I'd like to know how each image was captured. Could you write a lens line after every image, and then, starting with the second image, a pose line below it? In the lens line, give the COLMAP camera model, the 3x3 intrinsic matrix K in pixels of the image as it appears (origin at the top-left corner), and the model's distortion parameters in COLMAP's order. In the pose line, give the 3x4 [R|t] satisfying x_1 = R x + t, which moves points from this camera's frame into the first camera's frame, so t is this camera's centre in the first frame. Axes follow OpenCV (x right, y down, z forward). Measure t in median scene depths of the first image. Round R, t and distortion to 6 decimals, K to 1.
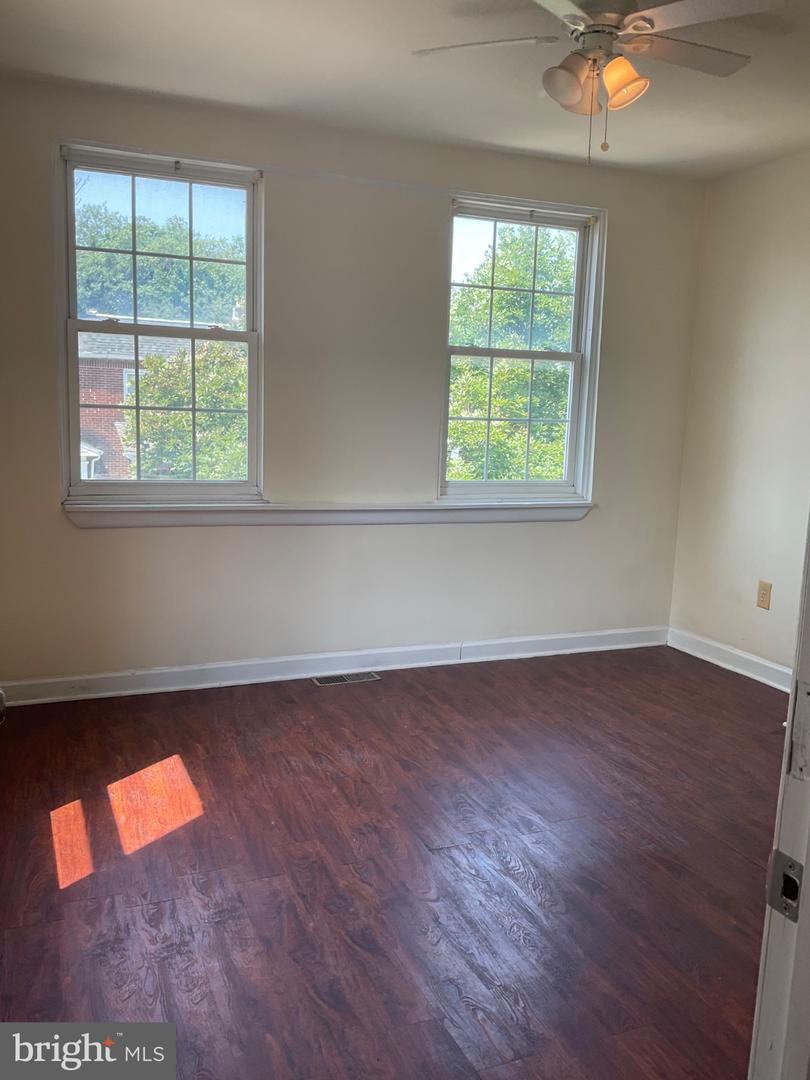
lens RADIAL K [[902.1, 0, 405.9], [0, 902.1, 538.2], [0, 0, 1]] dist [0.079412, -0.116146]
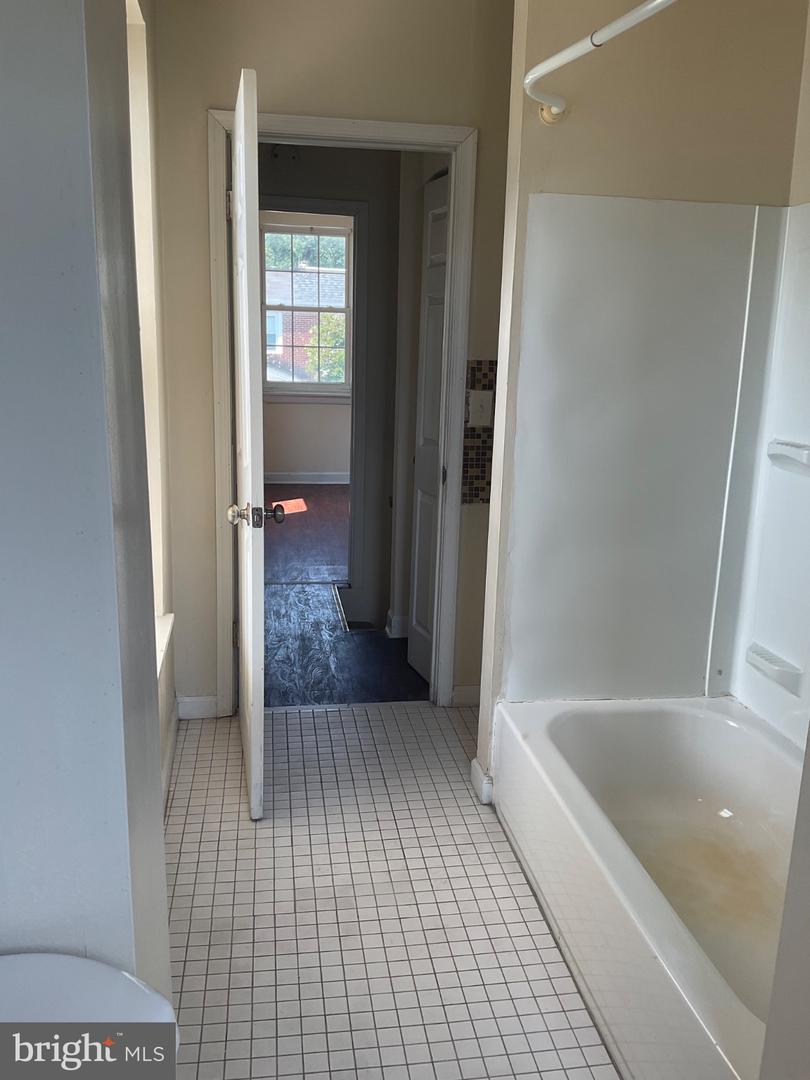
lens RADIAL K [[902.1, 0, 404.4], [0, 902.1, 542.0], [0, 0, 1]] dist [0.079412, -0.116146]
pose [[0.974150, 0.038743, -0.222555, 0.437454], [-0.022994, 0.997072, 0.072925, 0.147317], [0.224729, -0.065922, 0.972189, -1.002780]]
